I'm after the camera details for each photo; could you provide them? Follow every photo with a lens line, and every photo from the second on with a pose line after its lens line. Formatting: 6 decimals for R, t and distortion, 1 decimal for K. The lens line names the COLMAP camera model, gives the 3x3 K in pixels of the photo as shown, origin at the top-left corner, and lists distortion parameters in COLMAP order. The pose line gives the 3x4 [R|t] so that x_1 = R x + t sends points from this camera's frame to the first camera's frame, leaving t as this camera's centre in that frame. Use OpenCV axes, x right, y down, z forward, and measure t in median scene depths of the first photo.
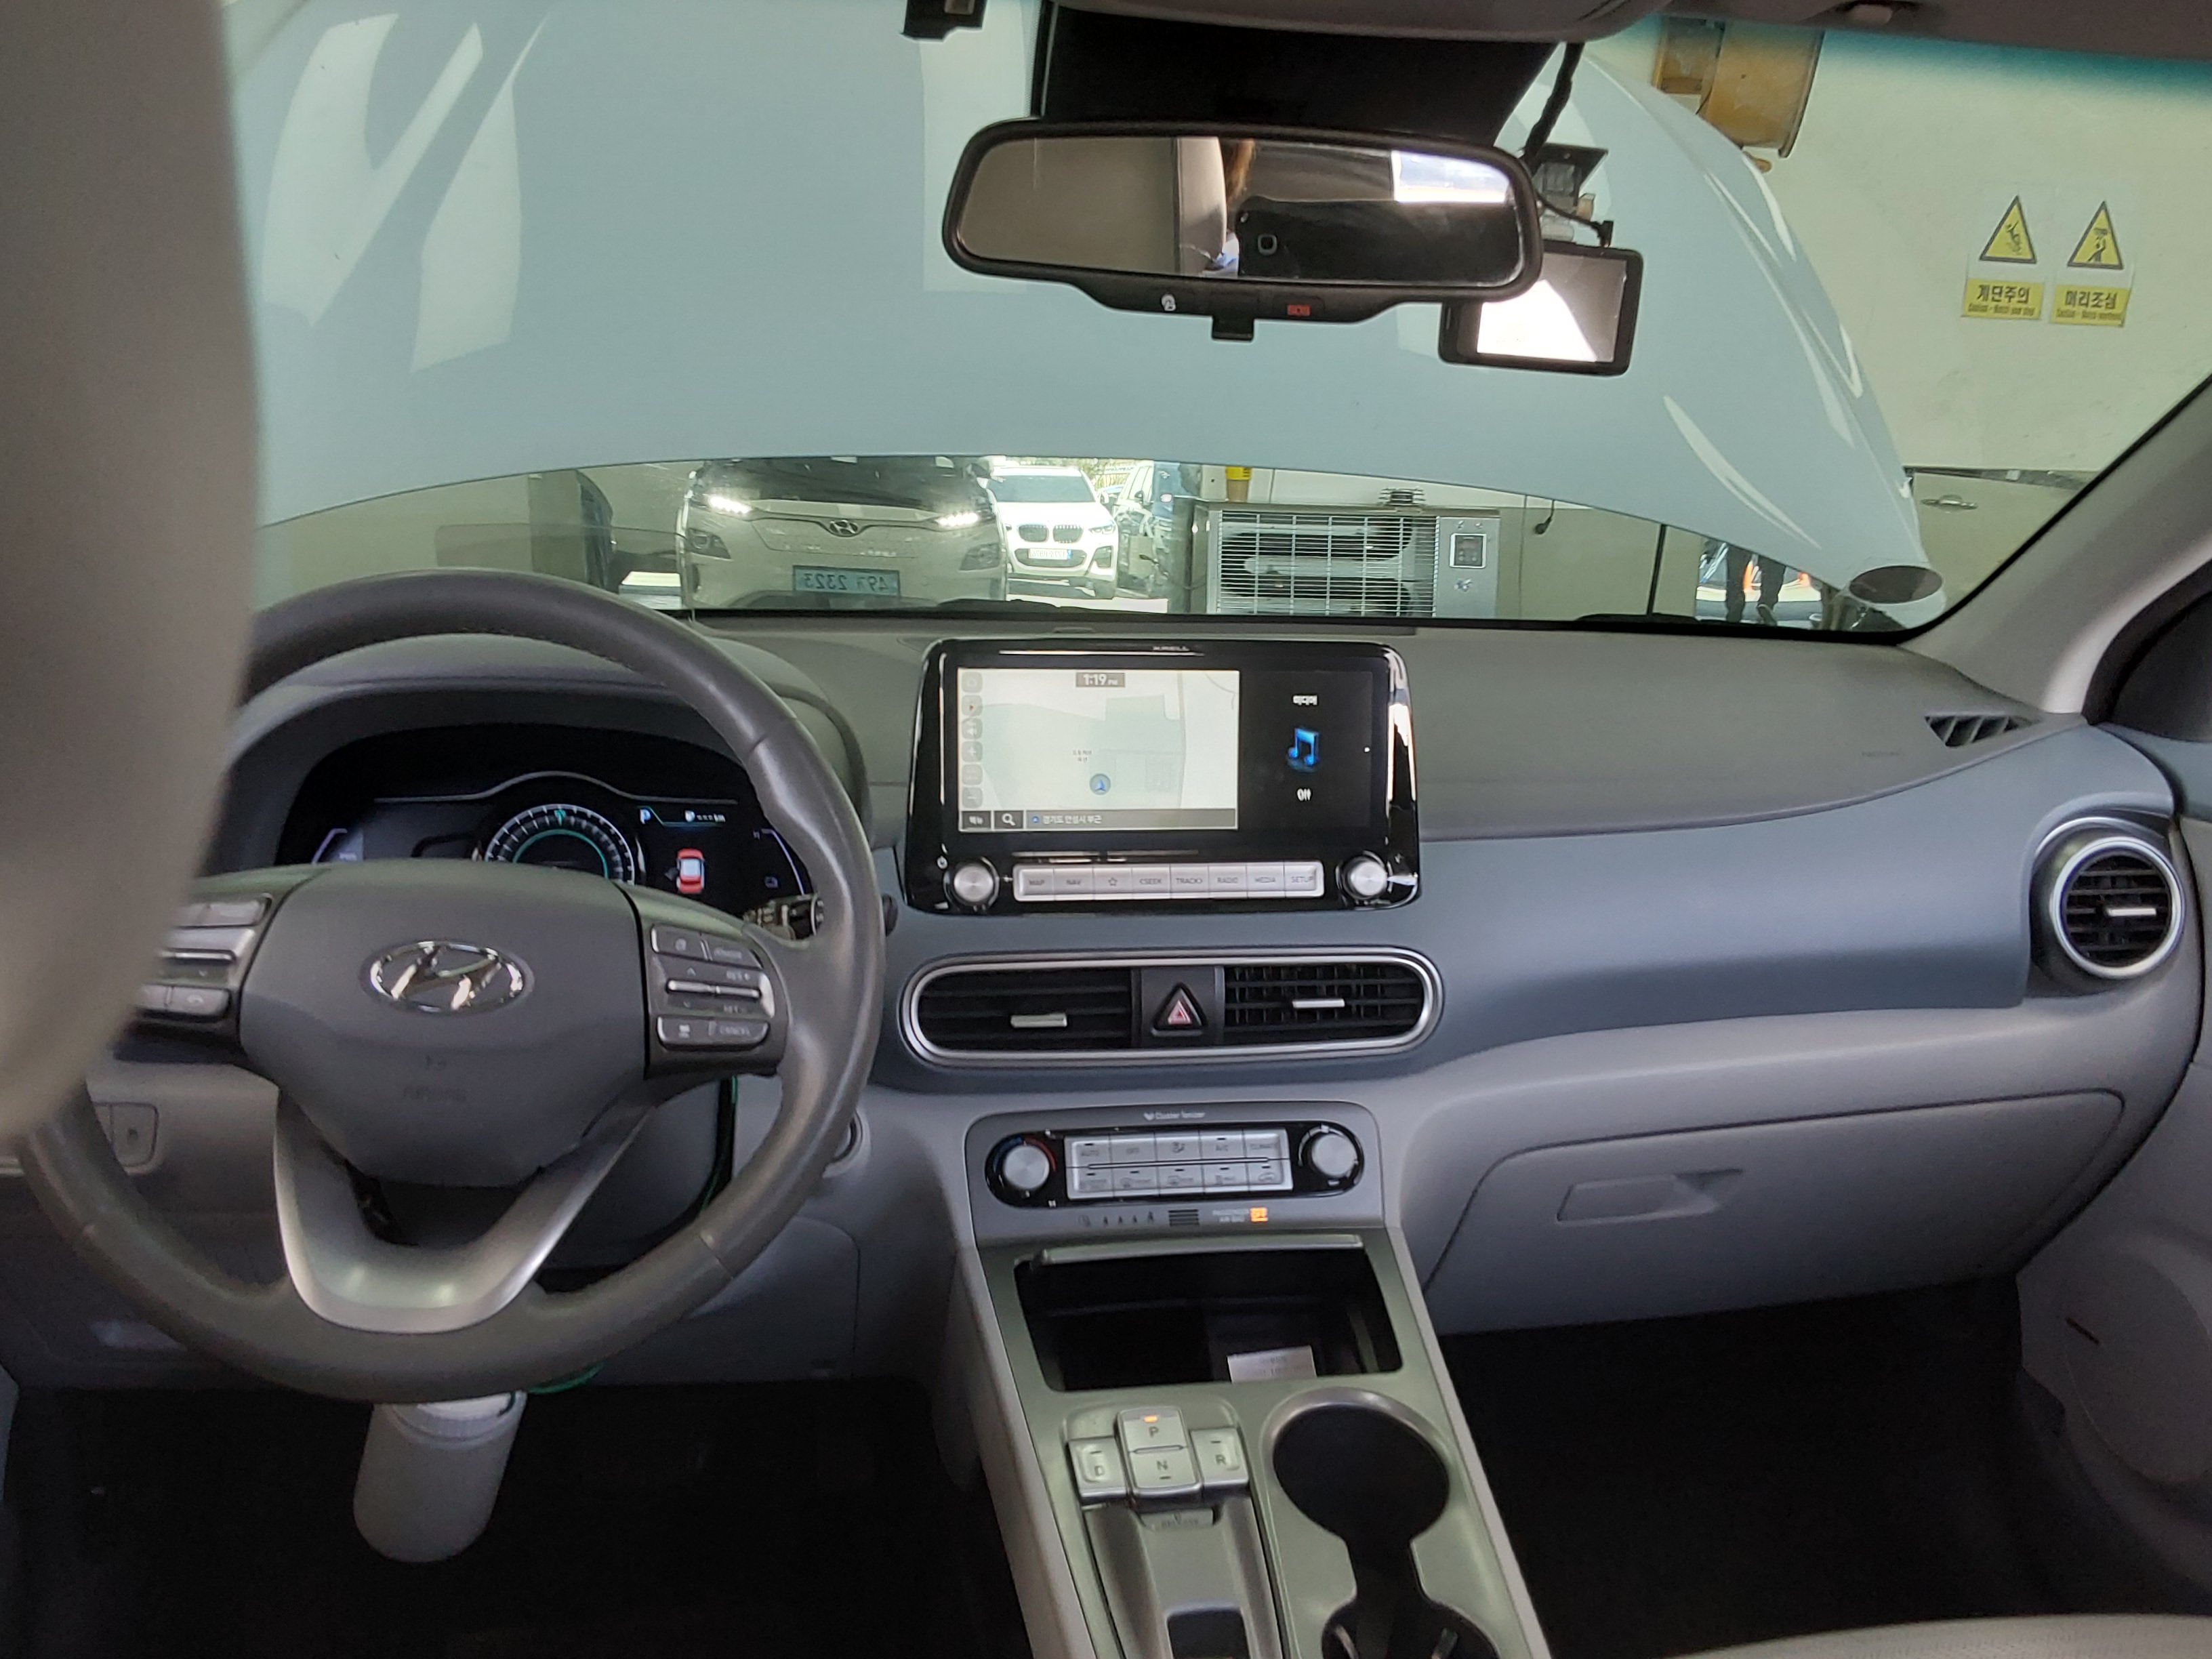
lens RADIAL K [[1795.4, 0, 1106.0], [0, 1795.4, 829.5], [0, 0, 1]] dist [0.102277, -0.117638]
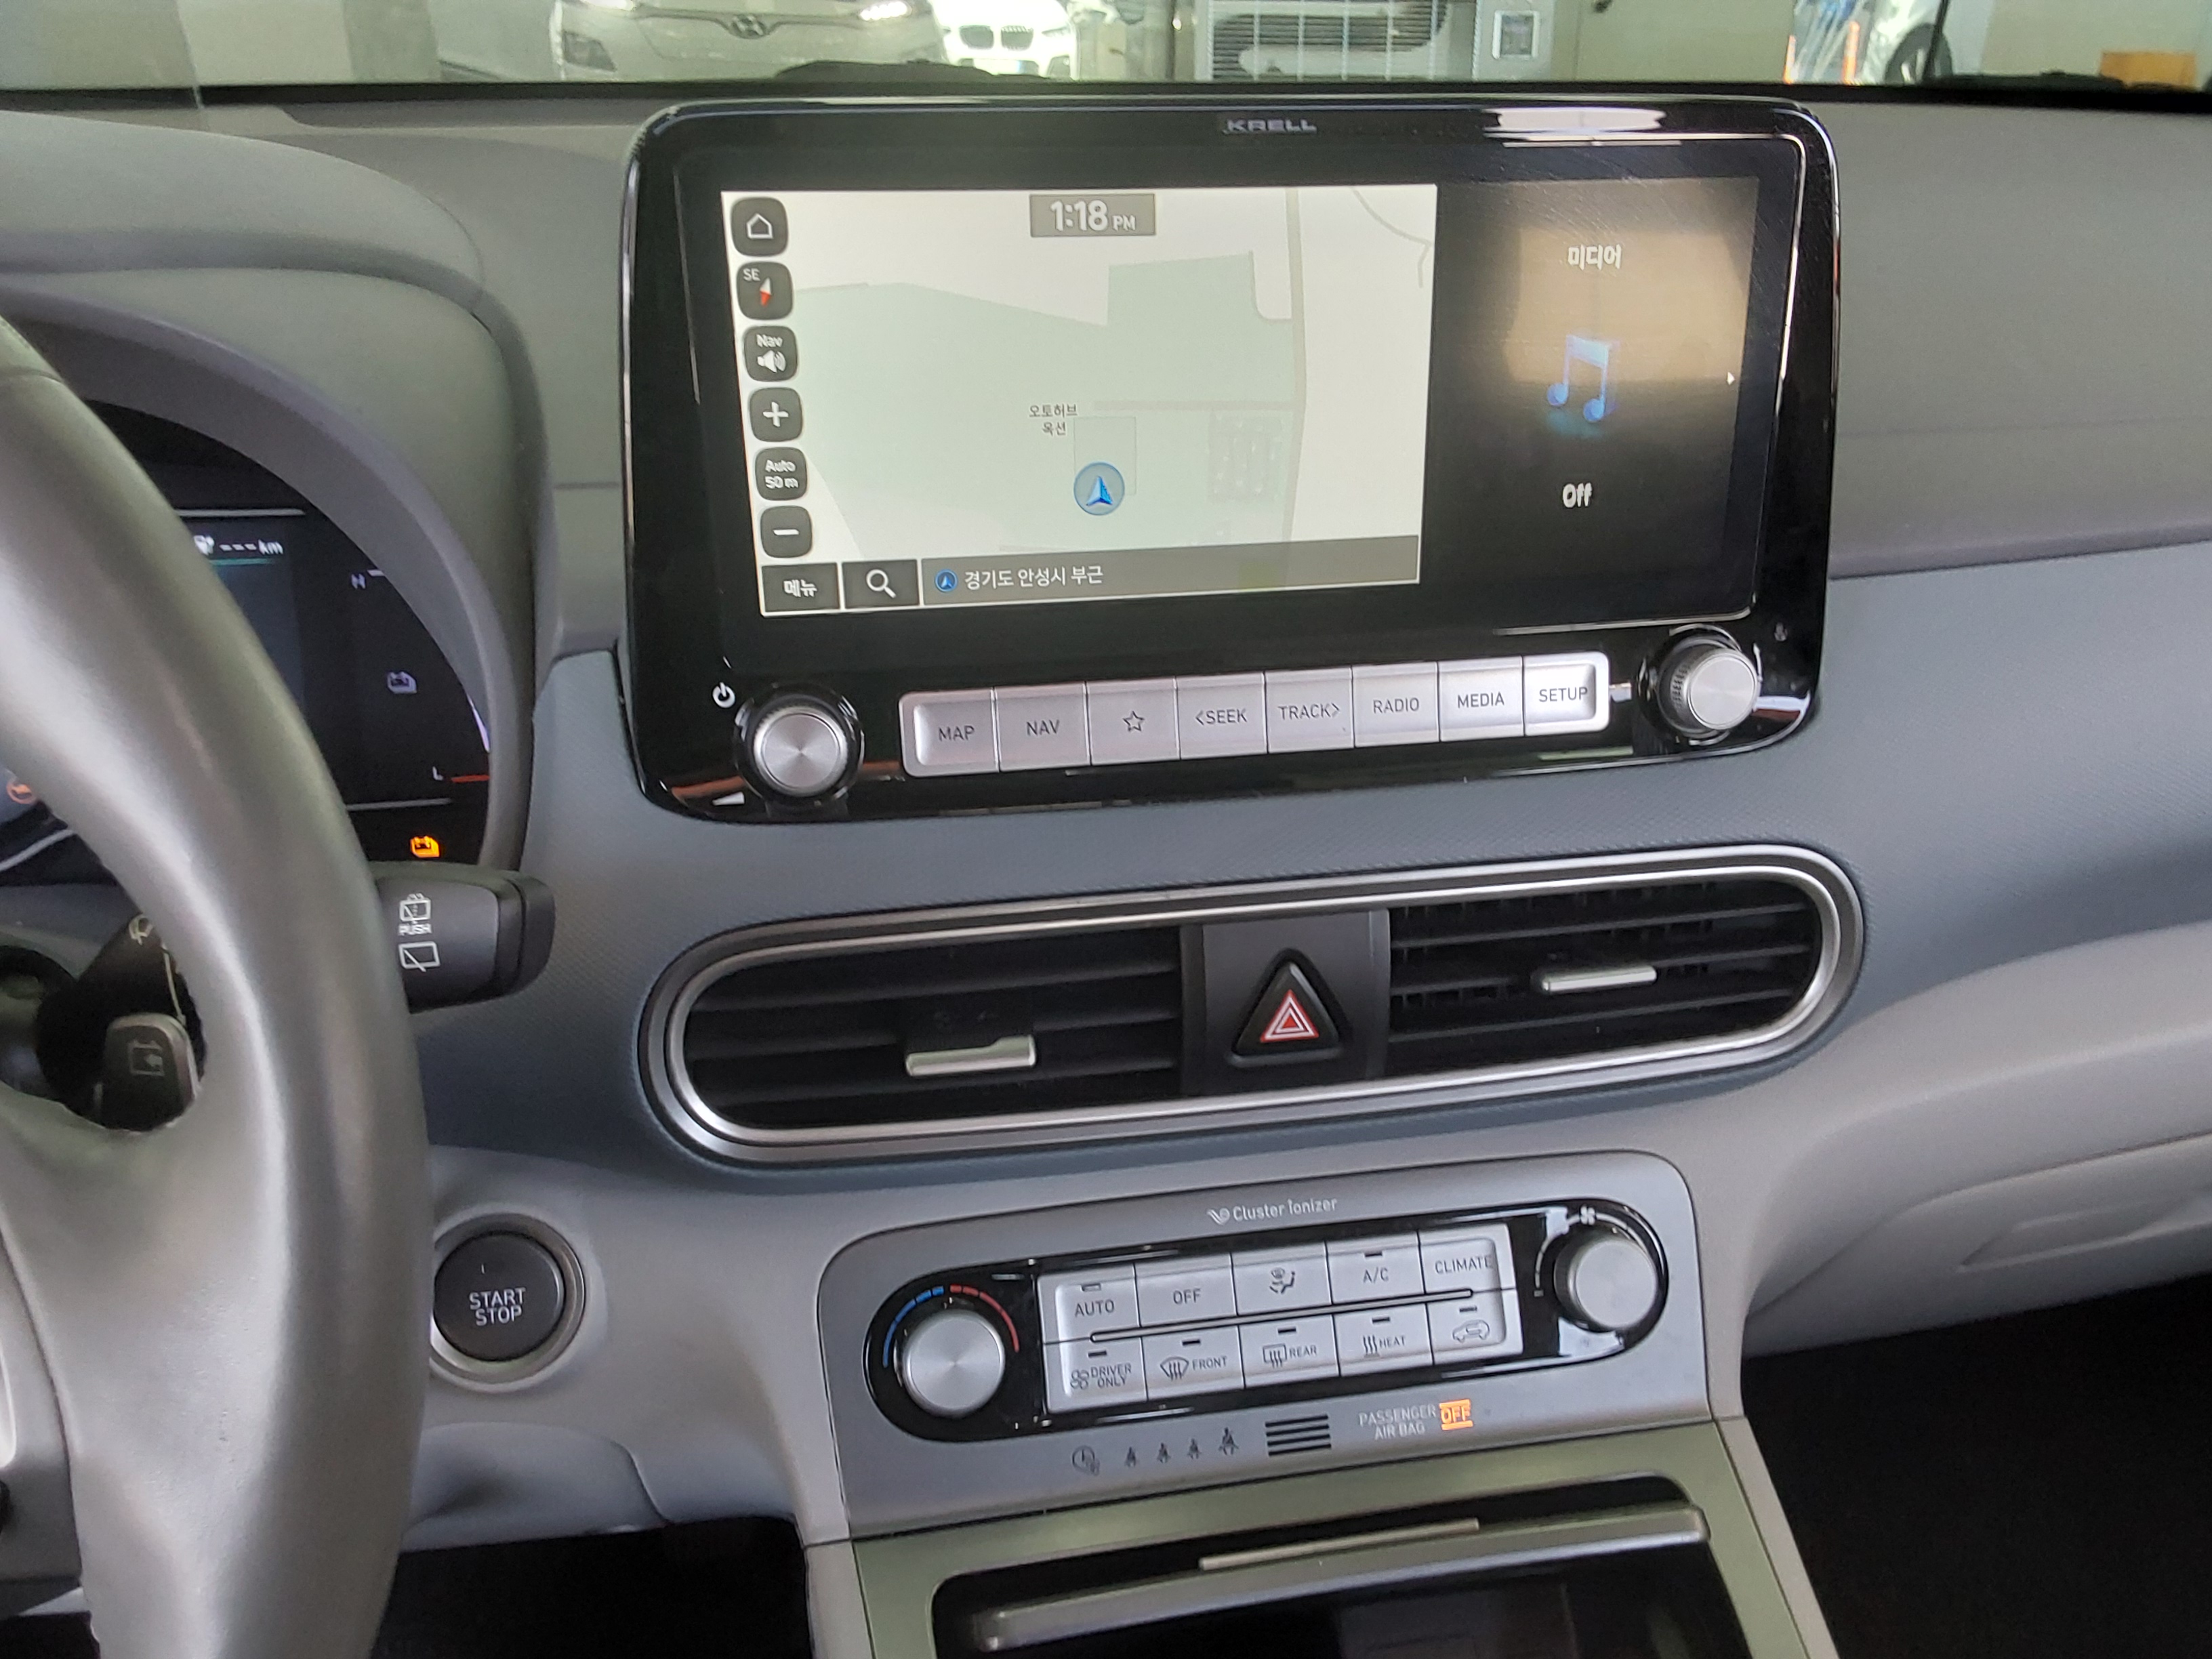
lens RADIAL K [[1841.4, 0, 1100.2], [0, 1841.4, 868.6], [0, 0, 1]] dist [0.098873, -0.147806]
pose [[0.999672, -0.022960, 0.011319, -0.009890], [0.019375, 0.967621, 0.251664, -0.047299], [-0.016730, -0.251362, 0.967748, 0.561990]]
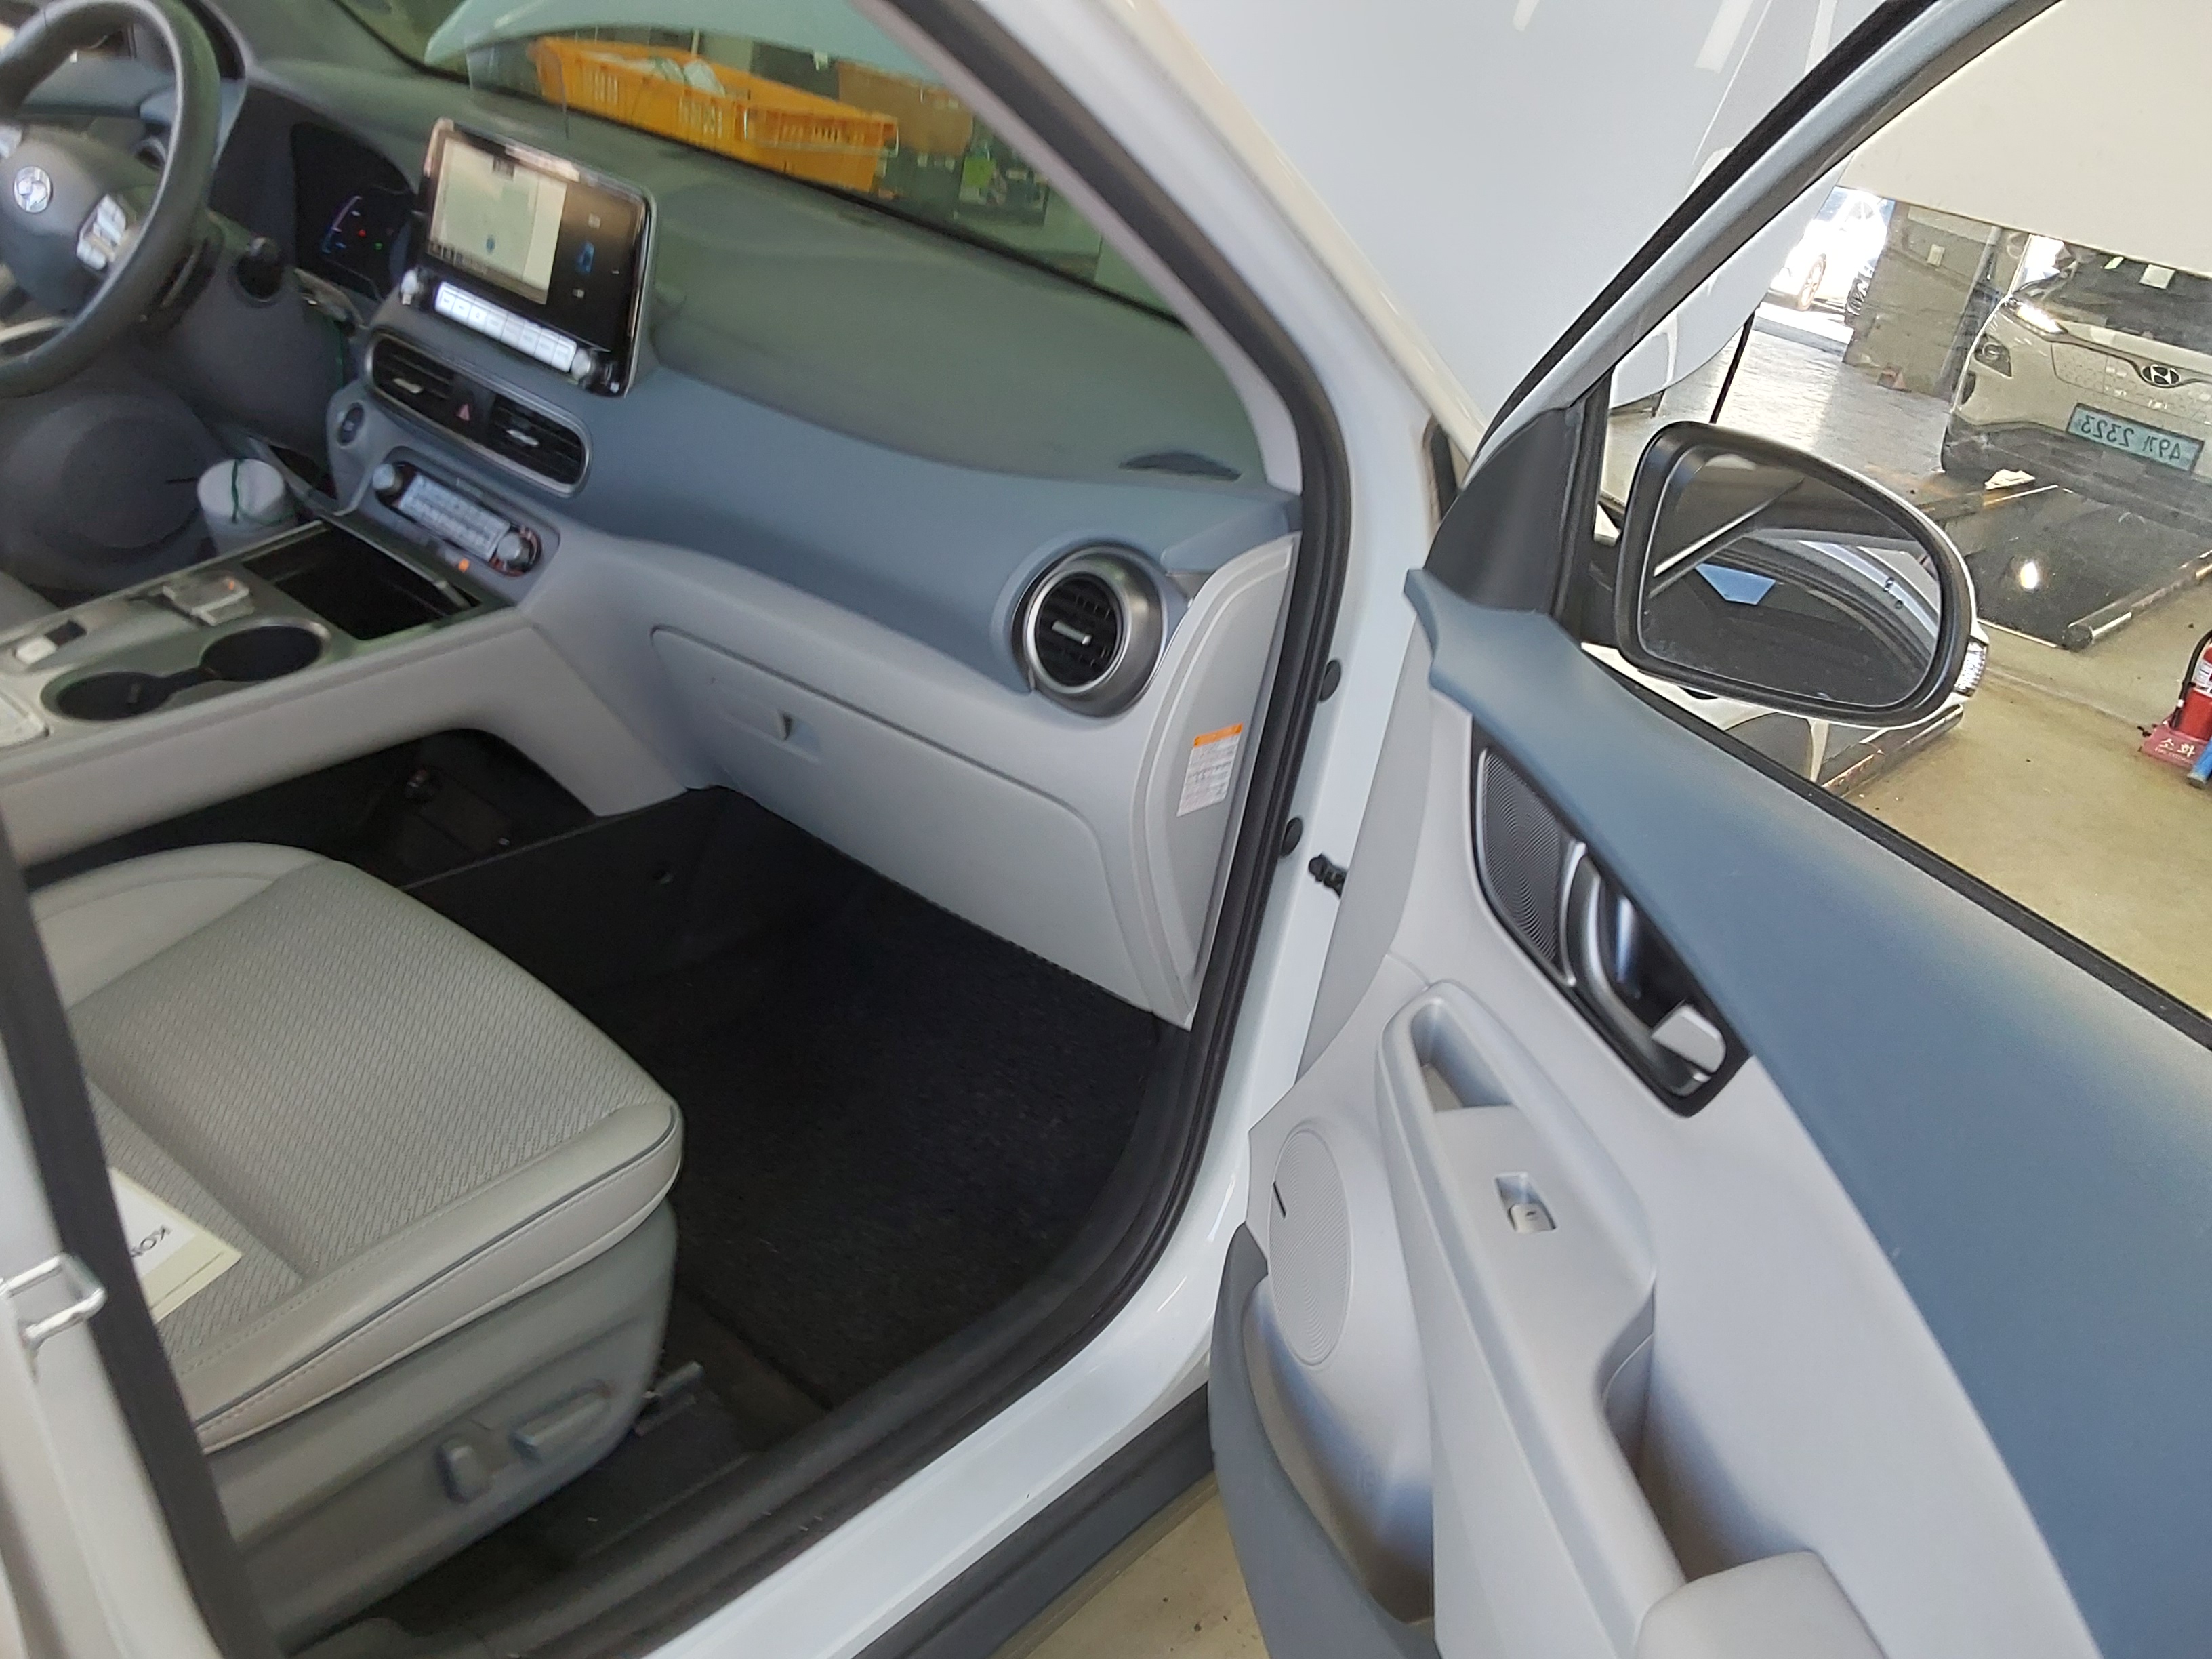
lens RADIAL K [[1795.4, 0, 1106.0], [0, 1795.4, 829.5], [0, 0, 1]] dist [0.102277, -0.117638]
pose [[0.657265, 0.421839, -0.624544, 1.410938], [-0.345323, 0.905138, 0.247947, -0.133494], [0.669892, 0.052702, 0.740585, 0.270071]]
